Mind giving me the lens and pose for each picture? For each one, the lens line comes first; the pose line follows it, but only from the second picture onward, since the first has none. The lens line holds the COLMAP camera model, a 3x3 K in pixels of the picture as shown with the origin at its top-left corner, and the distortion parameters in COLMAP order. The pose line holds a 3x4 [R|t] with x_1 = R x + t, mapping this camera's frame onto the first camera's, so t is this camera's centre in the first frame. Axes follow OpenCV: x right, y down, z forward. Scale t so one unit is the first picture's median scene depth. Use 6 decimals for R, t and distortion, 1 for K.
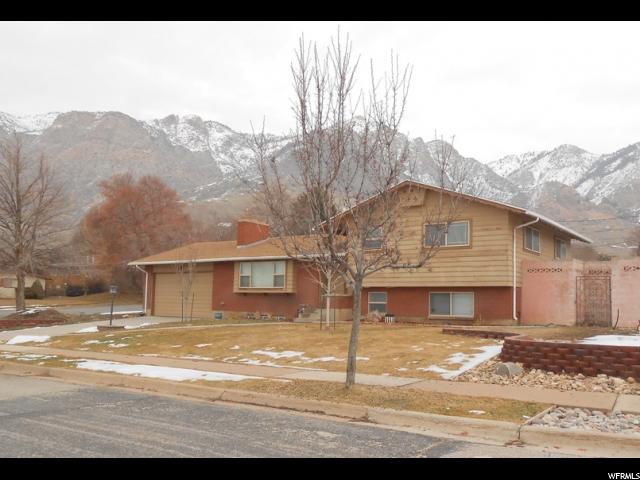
lens RADIAL K [[505.7, 0, 320.0], [0, 505.7, 240.0], [0, 0, 1]] dist [0.001631, 0.002617]
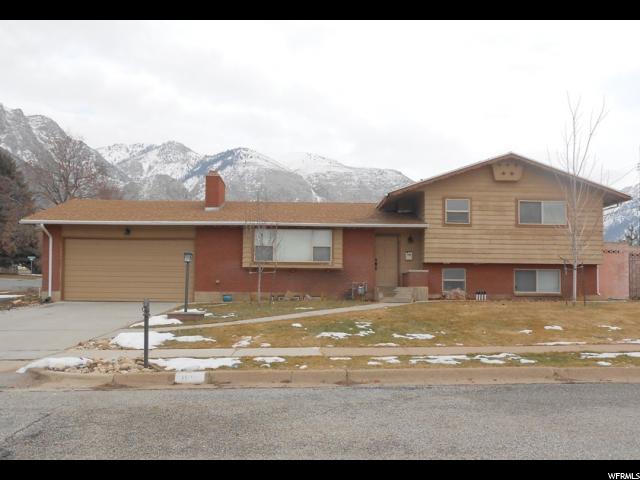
lens RADIAL K [[505.7, 0, 320.0], [0, 505.7, 240.0], [0, 0, 1]] dist [0.001631, 0.002617]
pose [[0.821031, 0.055497, 0.568180, -0.557102], [-0.067534, 0.997717, 0.000136, 0.059863], [-0.566875, -0.038483, 0.822904, 0.335912]]
